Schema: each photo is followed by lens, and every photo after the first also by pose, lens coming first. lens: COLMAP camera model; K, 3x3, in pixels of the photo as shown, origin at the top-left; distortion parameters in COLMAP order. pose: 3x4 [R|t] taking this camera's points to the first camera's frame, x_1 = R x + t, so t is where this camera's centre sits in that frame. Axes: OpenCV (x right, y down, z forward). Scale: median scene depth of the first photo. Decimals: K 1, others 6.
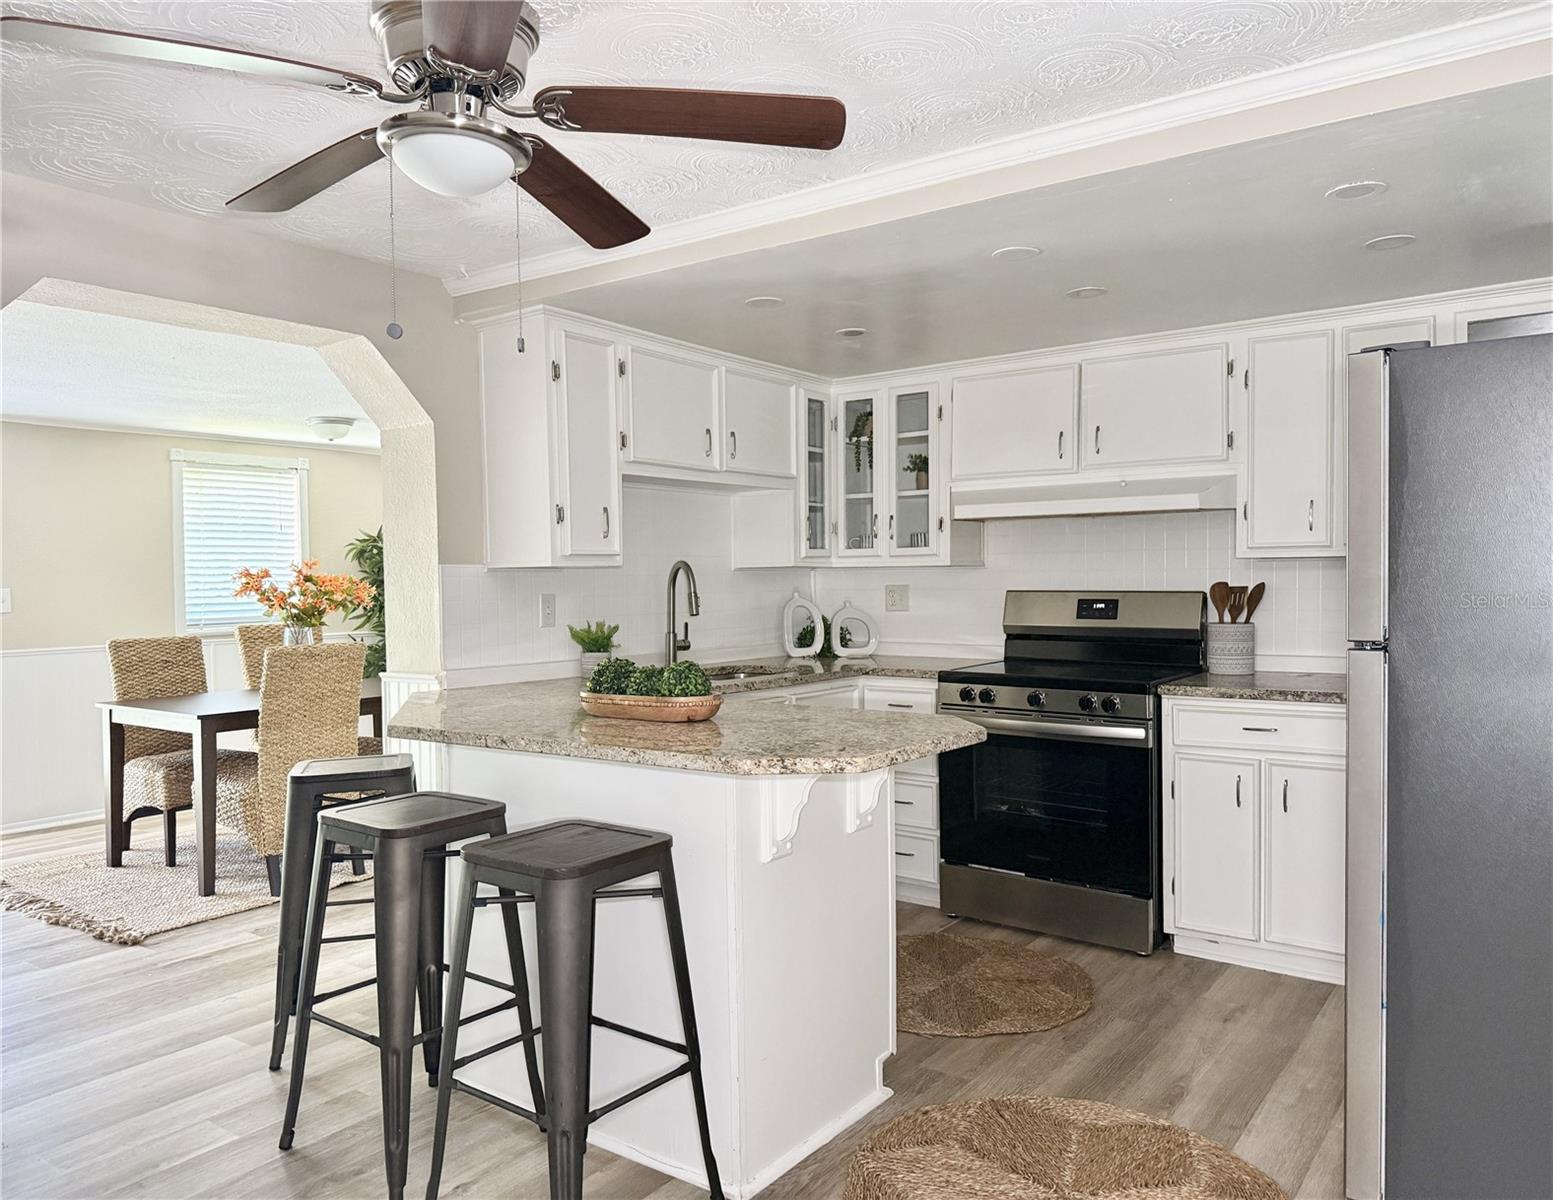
lens RADIAL K [[1104.6, 0, 754.6], [0, 1104.6, 600.0], [0, 0, 1]] dist [0.017647, -0.054792]
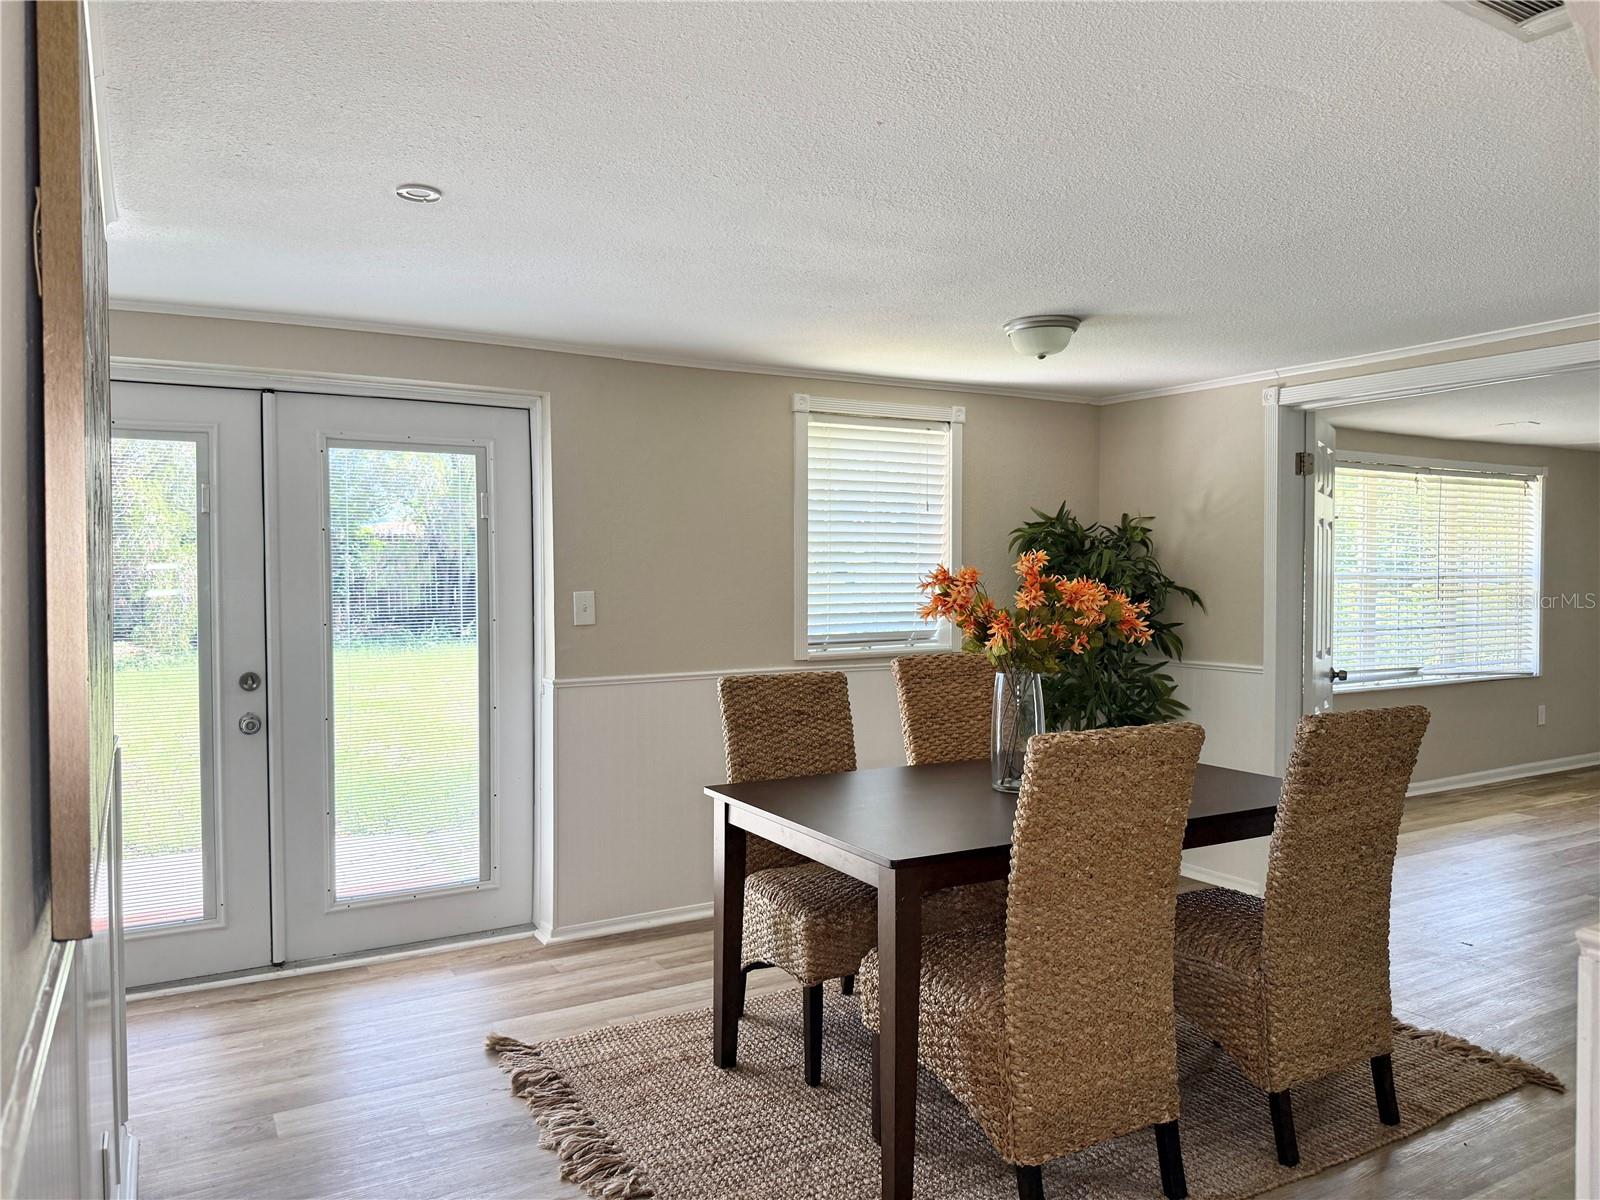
lens RADIAL K [[1154.0, 0, 802.9], [0, 1154.0, 598.0], [0, 0, 1]] dist [0.009030, -0.011024]
pose [[0.907878, 0.018627, -0.418820, -0.375534], [-0.018326, 0.999821, 0.004743, -0.019166], [0.418833, 0.003370, 0.908057, 0.590648]]
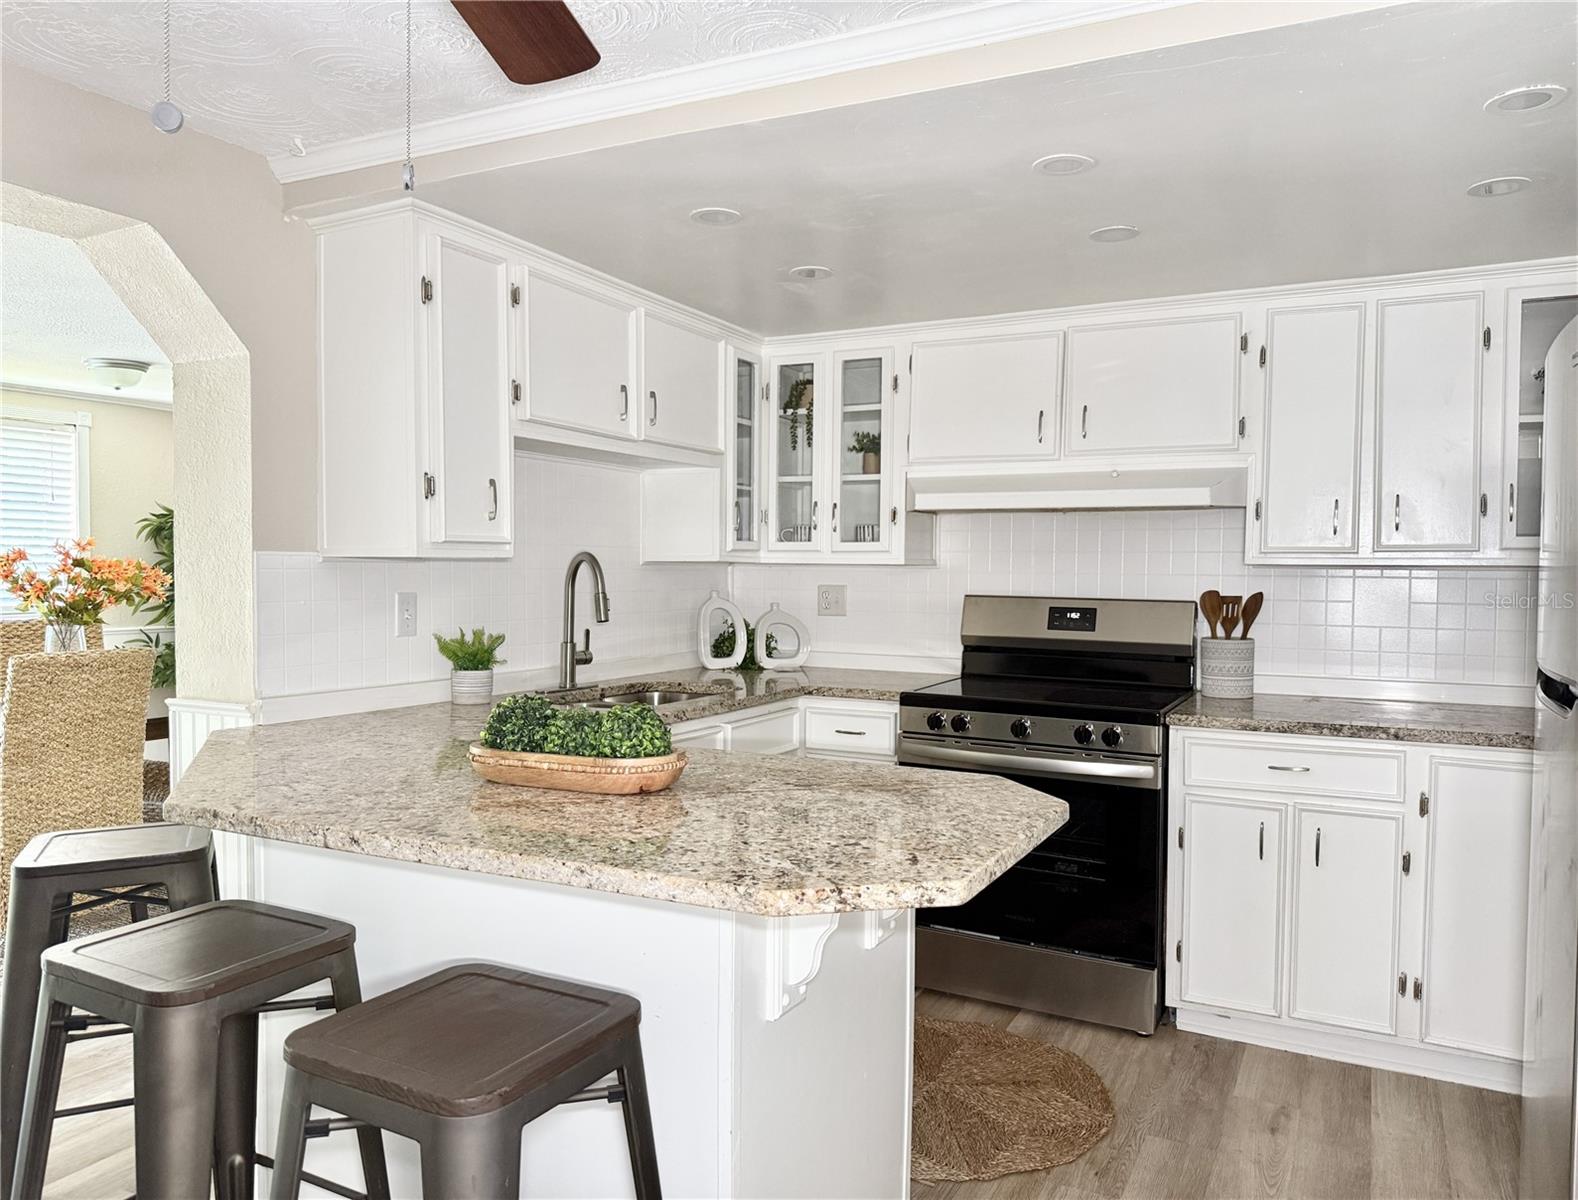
lens RADIAL K [[1122.4, 0, 800.1], [0, 1122.4, 598.1], [0, 0, 1]] dist [0.017647, -0.054792]
pose [[0.985447, 0.015776, 0.169247, -0.052738], [-0.016939, 0.999842, 0.005428, -0.010373], [-0.169135, -0.008216, 0.985559, 0.195072]]
